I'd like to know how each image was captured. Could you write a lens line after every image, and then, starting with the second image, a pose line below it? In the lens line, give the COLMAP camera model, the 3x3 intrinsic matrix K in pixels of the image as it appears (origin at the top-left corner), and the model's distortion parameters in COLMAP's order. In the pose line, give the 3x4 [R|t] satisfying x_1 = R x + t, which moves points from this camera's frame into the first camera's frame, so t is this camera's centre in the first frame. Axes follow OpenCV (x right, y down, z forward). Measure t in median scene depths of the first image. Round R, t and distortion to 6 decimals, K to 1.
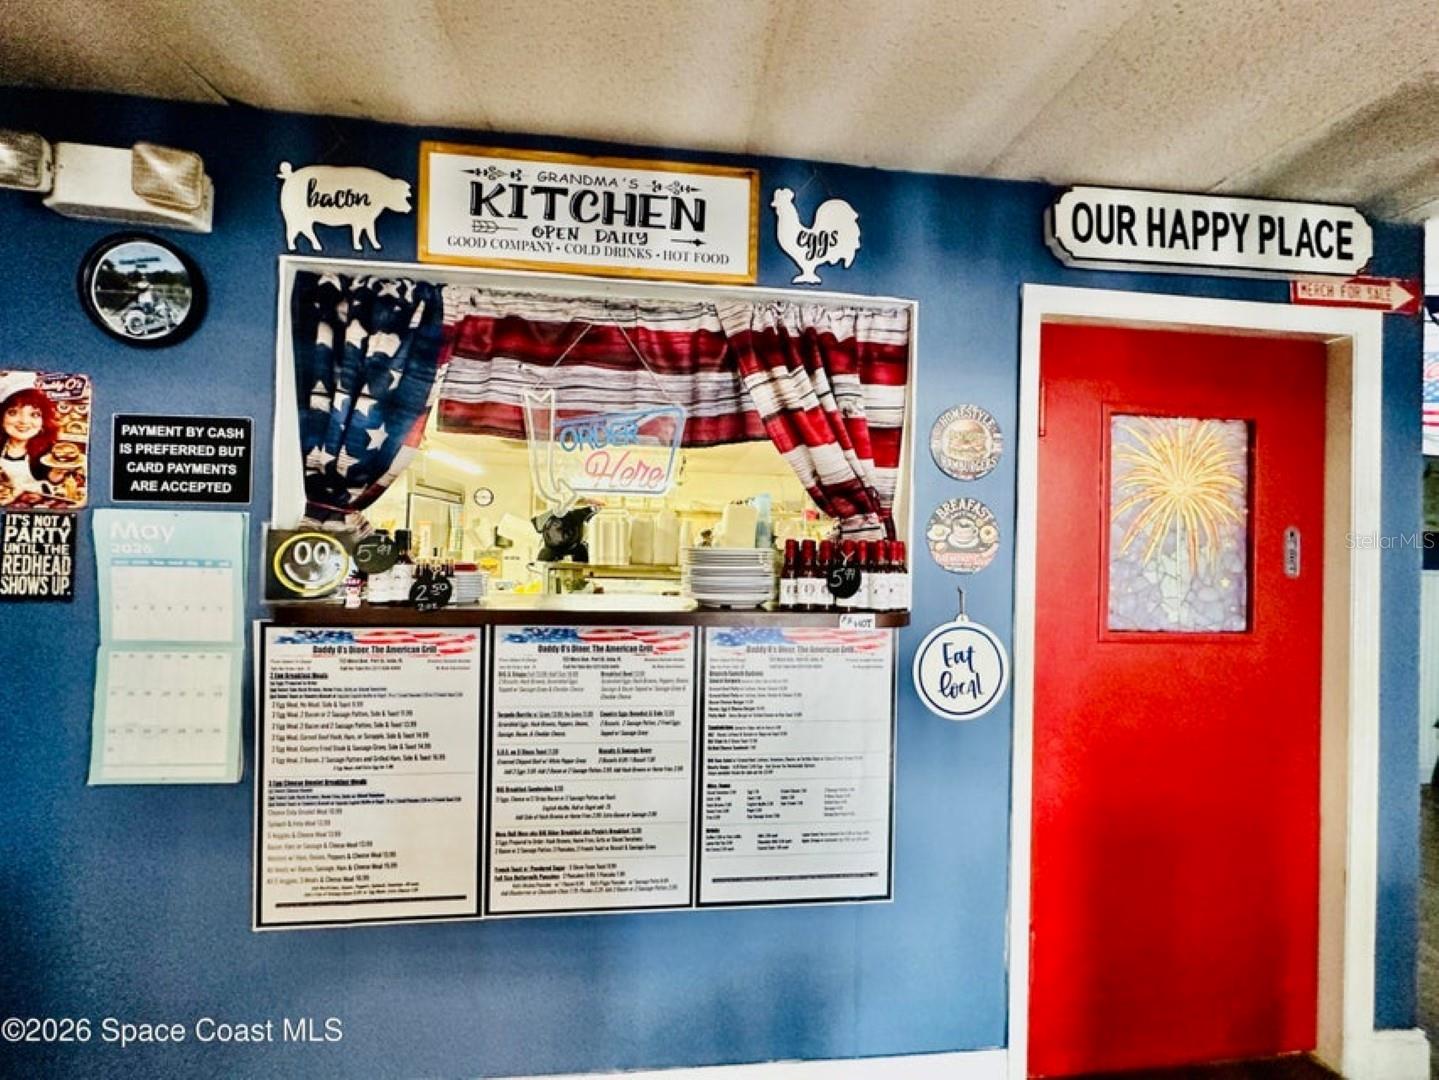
lens RADIAL K [[574.0, 0, 711.9], [0, 574.0, 550.1], [0, 0, 1]] dist [-0.001903, 0.000840]
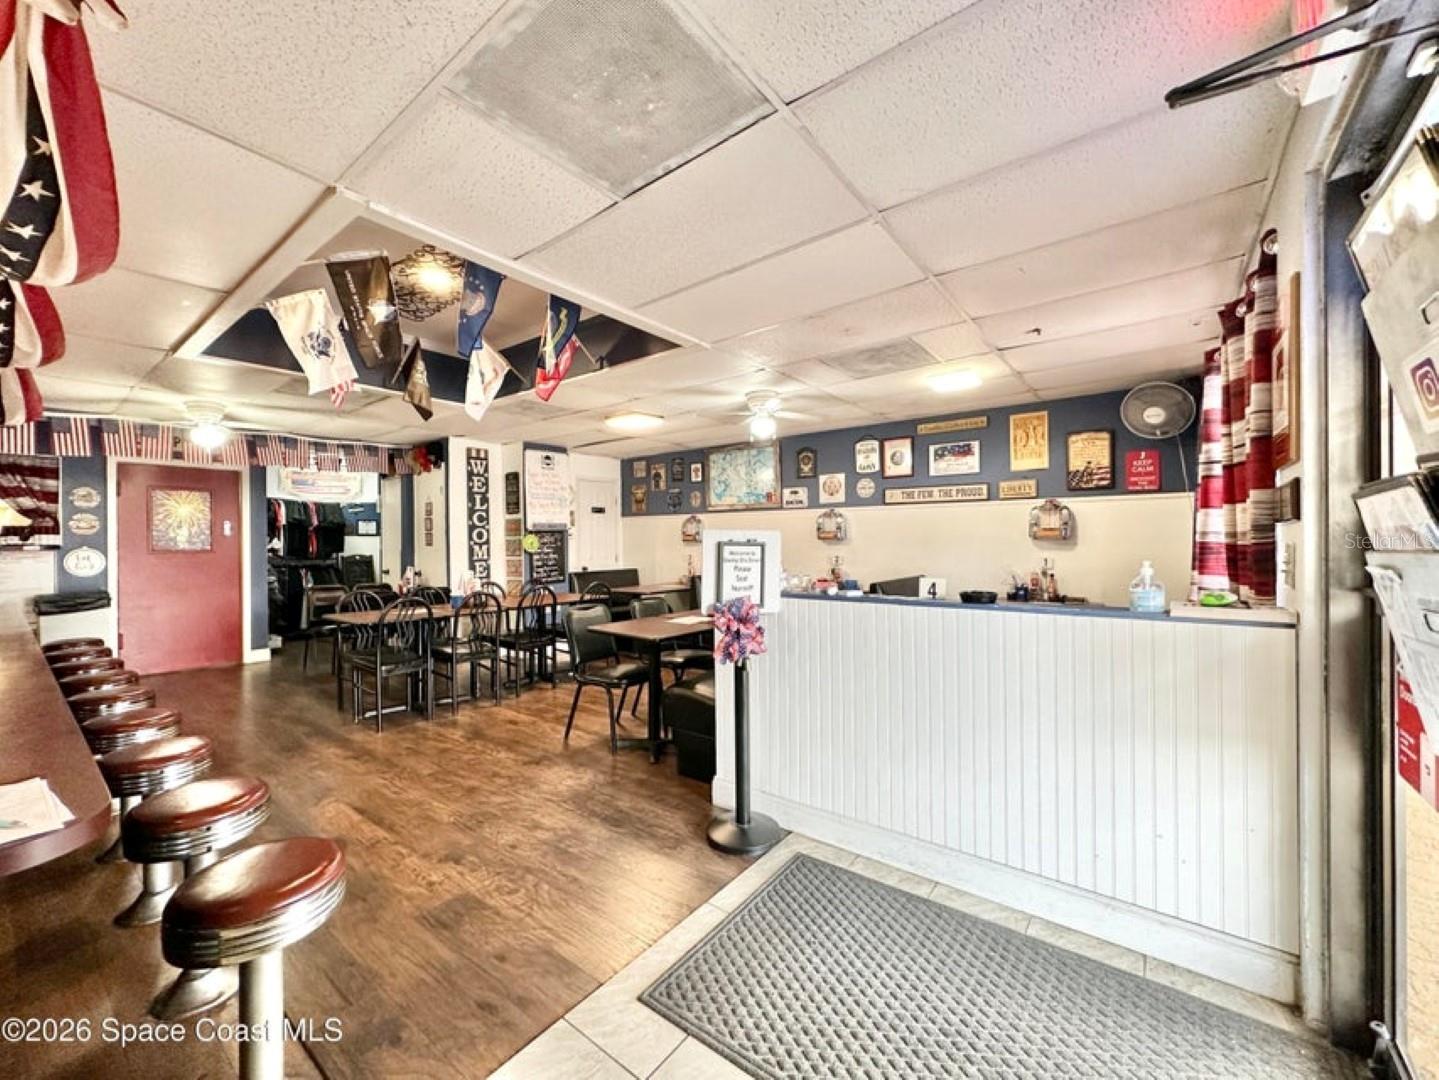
lens RADIAL K [[574.0, 0, 719.3], [0, 574.0, 541.2], [0, 0, 1]] dist [-0.001903, 0.000840]
pose [[0.681627, -0.031454, 0.731024, 0.524019], [0.018482, 0.999497, 0.025773, 0.062735], [-0.731467, -0.004057, 0.681865, -4.321826]]
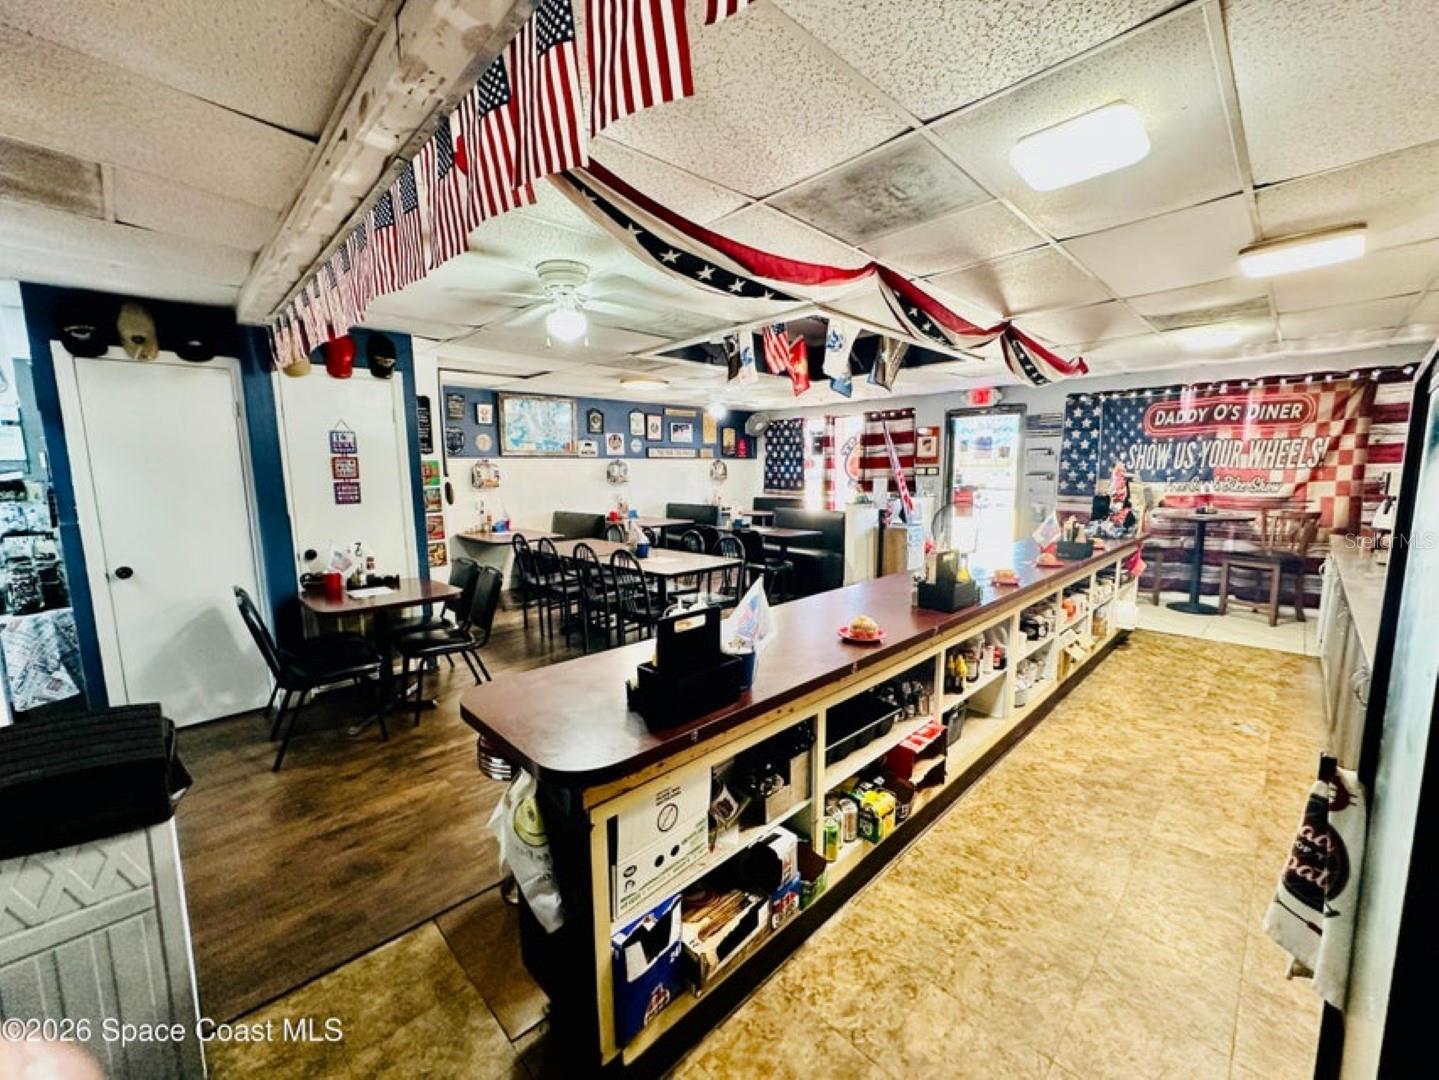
lens RADIAL K [[574.0, 0, 718.7], [0, 574.0, 540.7], [0, 0, 1]] dist [-0.001903, 0.000840]
pose [[-0.632888, -0.114265, 0.765765, -0.867346], [-0.011872, 0.990366, 0.137967, -0.043936], [-0.774152, 0.078227, -0.628147, 0.583417]]
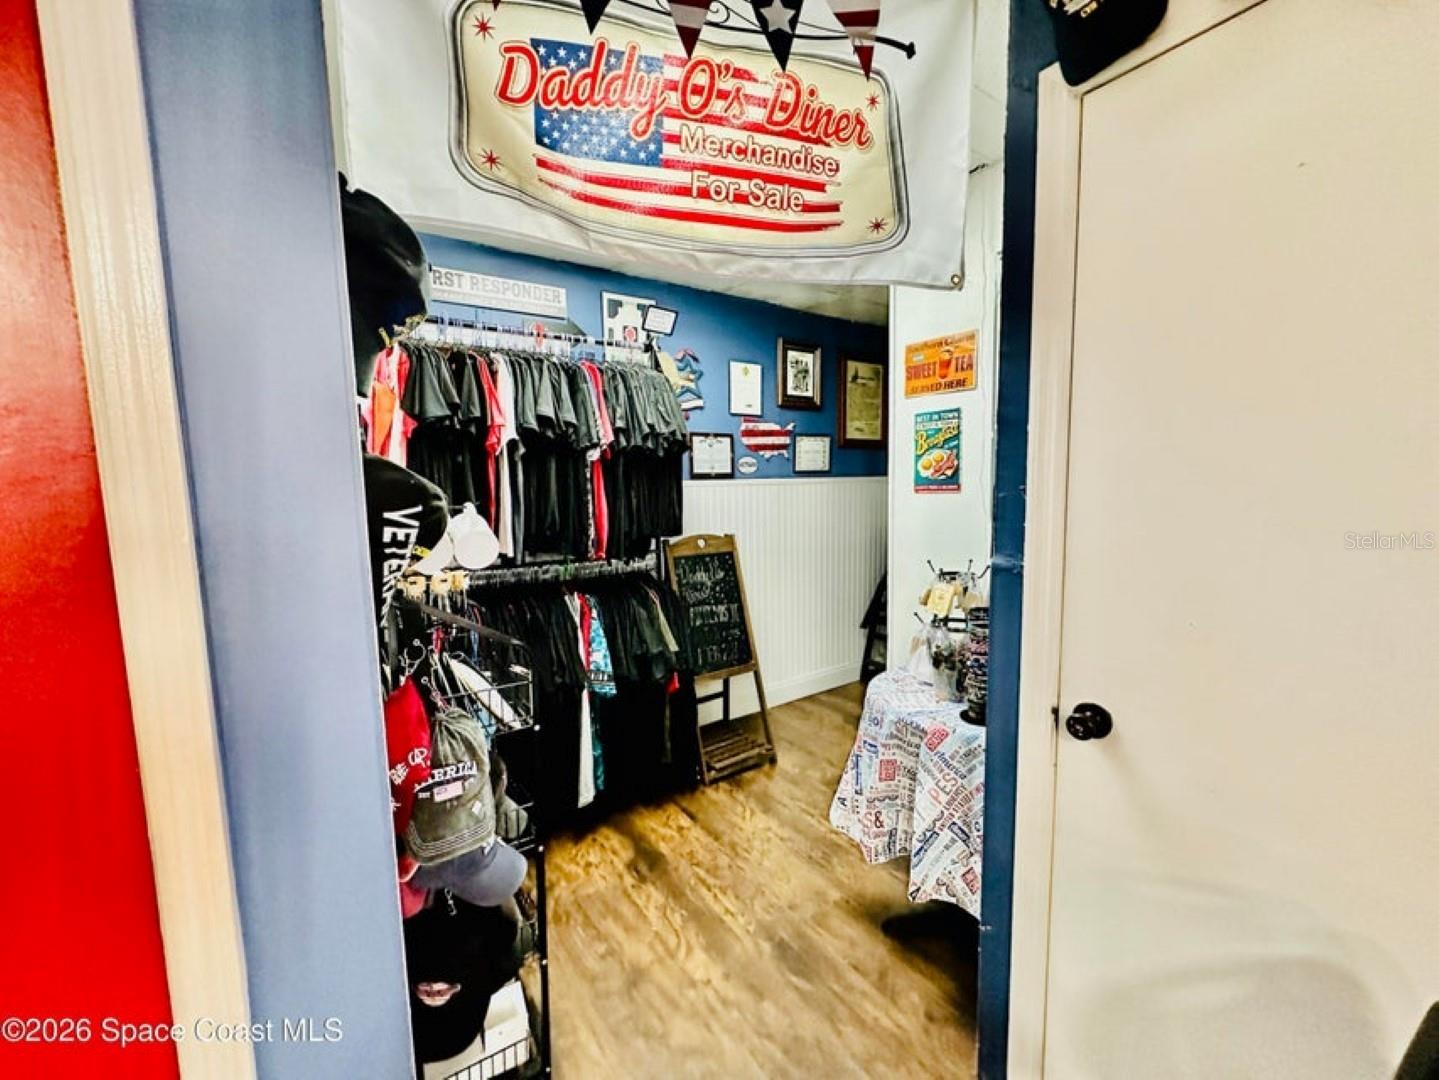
lens RADIAL K [[574.0, 0, 706.6], [0, 574.0, 545.0], [0, 0, 1]] dist [-0.001903, 0.000840]
pose [[0.892343, -0.099863, 0.440173, 1.412323], [0.044243, 0.989873, 0.134884, 0.049245], [-0.449185, -0.100889, 0.887724, 0.554015]]
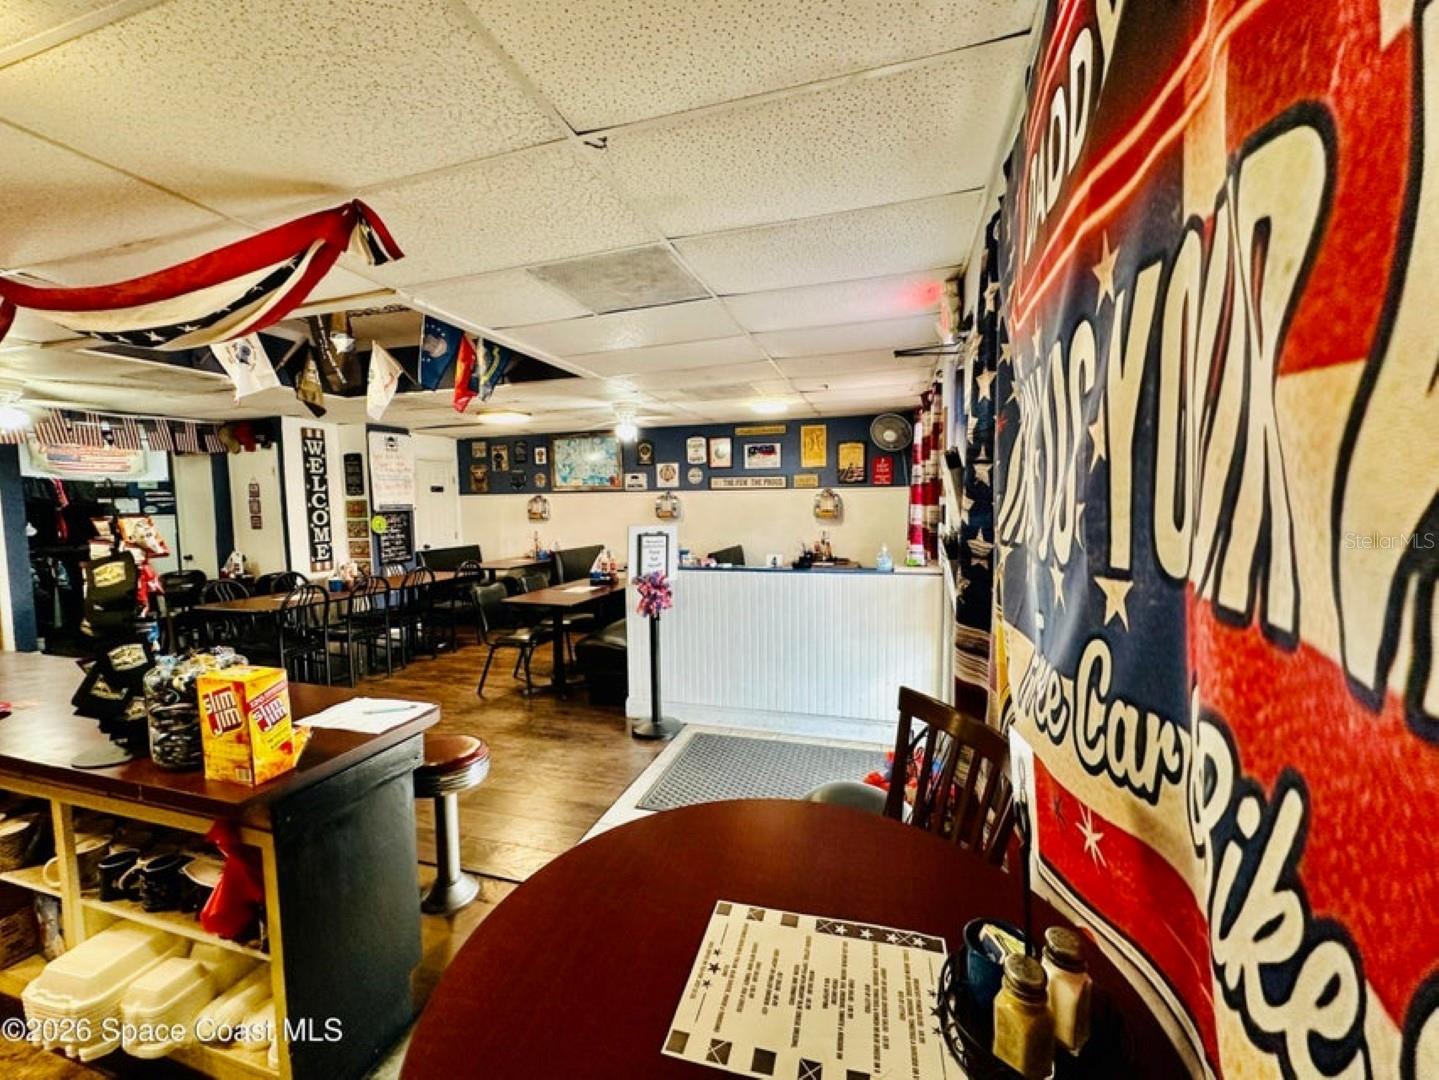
lens RADIAL K [[574.0, 0, 719.6], [0, 574.0, 539.6], [0, 0, 1]] dist [-0.001903, 0.000840]
pose [[0.378509, -0.090574, 0.921155, -0.353326], [0.014944, 0.995669, 0.091759, -0.085464], [-0.925477, -0.020966, 0.378223, -4.415797]]
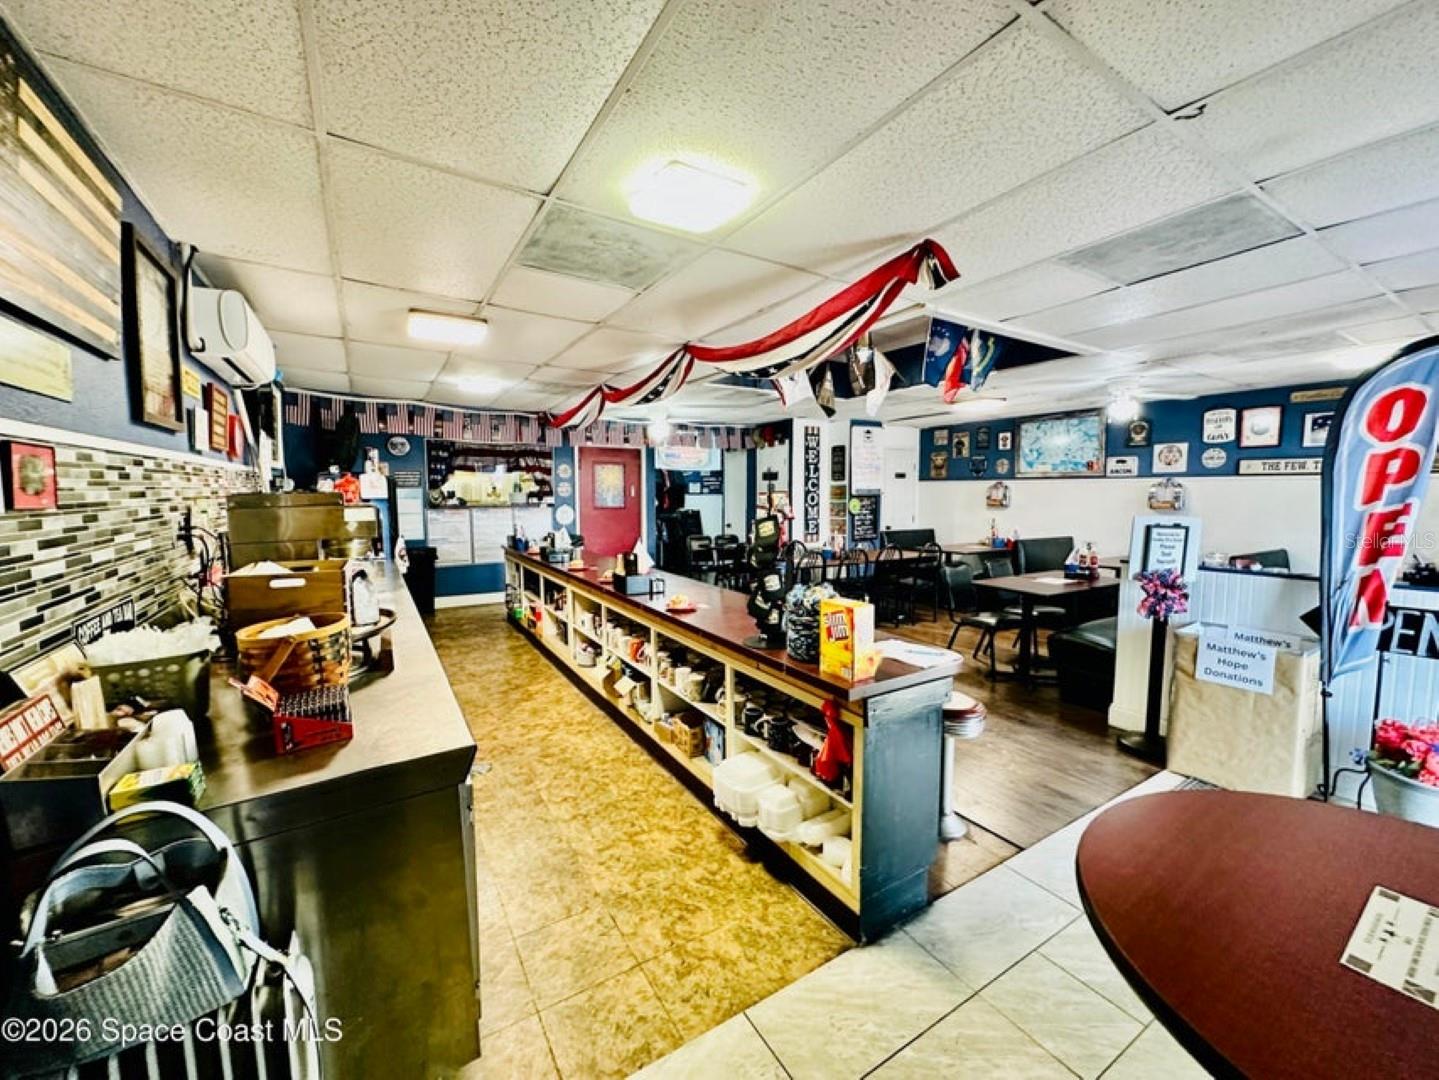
lens RADIAL K [[574.0, 0, 719.4], [0, 574.0, 539.6], [0, 0, 1]] dist [-0.001903, 0.000840]
pose [[0.895794, -0.059741, 0.440436, -0.637231], [0.015972, 0.994612, 0.102425, -0.082677], [-0.444182, -0.084717, 0.891922, -4.395206]]
